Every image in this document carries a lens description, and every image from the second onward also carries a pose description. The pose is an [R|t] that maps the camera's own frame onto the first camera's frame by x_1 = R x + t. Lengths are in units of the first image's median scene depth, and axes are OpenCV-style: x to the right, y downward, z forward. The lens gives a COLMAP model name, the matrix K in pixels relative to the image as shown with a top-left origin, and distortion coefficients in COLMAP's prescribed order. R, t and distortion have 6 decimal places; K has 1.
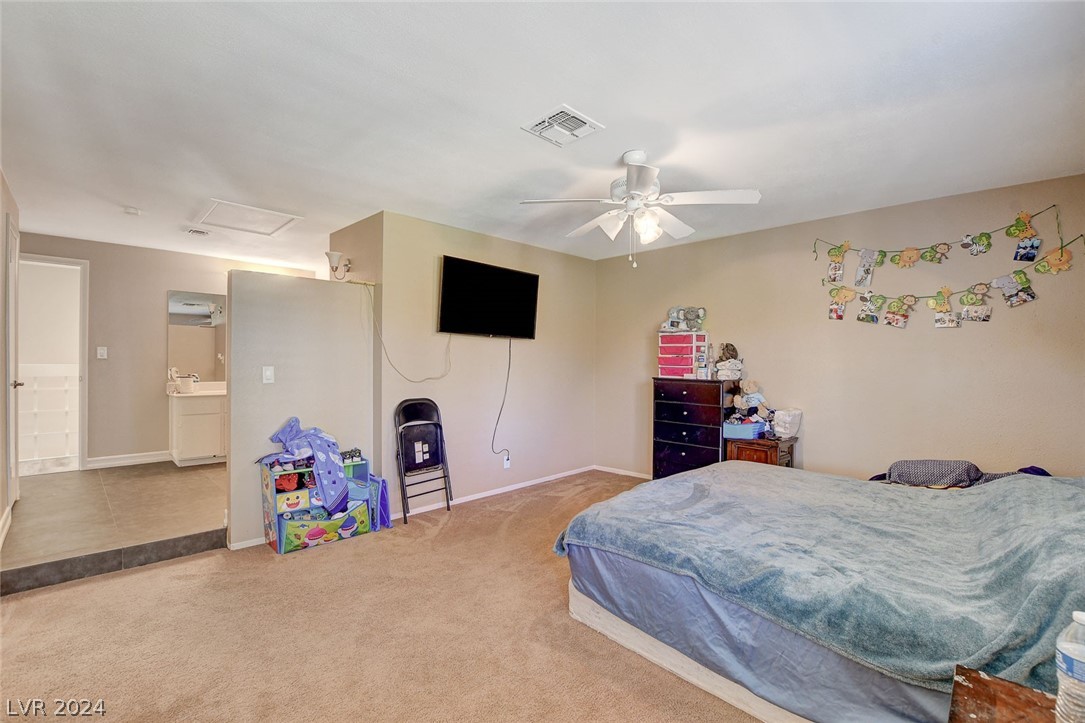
lens RADIAL K [[491.1, 0, 542.5], [0, 491.1, 361.5], [0, 0, 1]] dist [-0.022206, 0.000599]
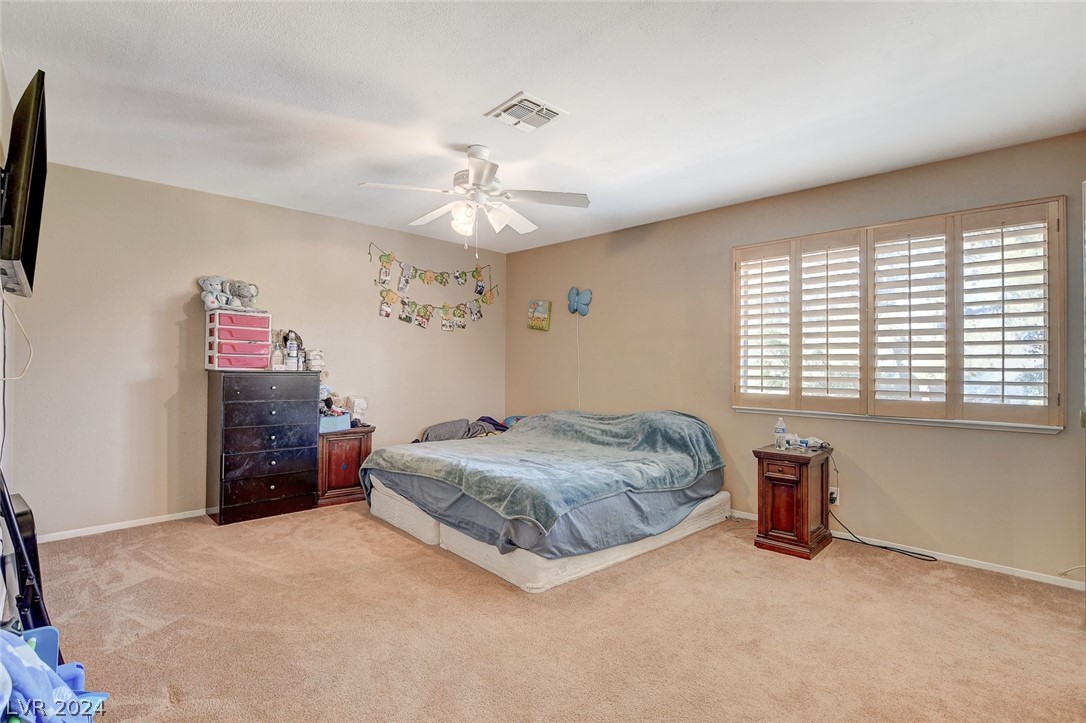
lens RADIAL K [[523.7, 0, 543.0], [0, 523.7, 361.5], [0, 0, 1]] dist [-0.002801, -0.000346]
pose [[0.002645, -0.001667, 0.999995, -0.705155], [-0.008287, 0.999964, 0.001689, 0.017625], [-0.999962, -0.008292, 0.002631, 0.660398]]
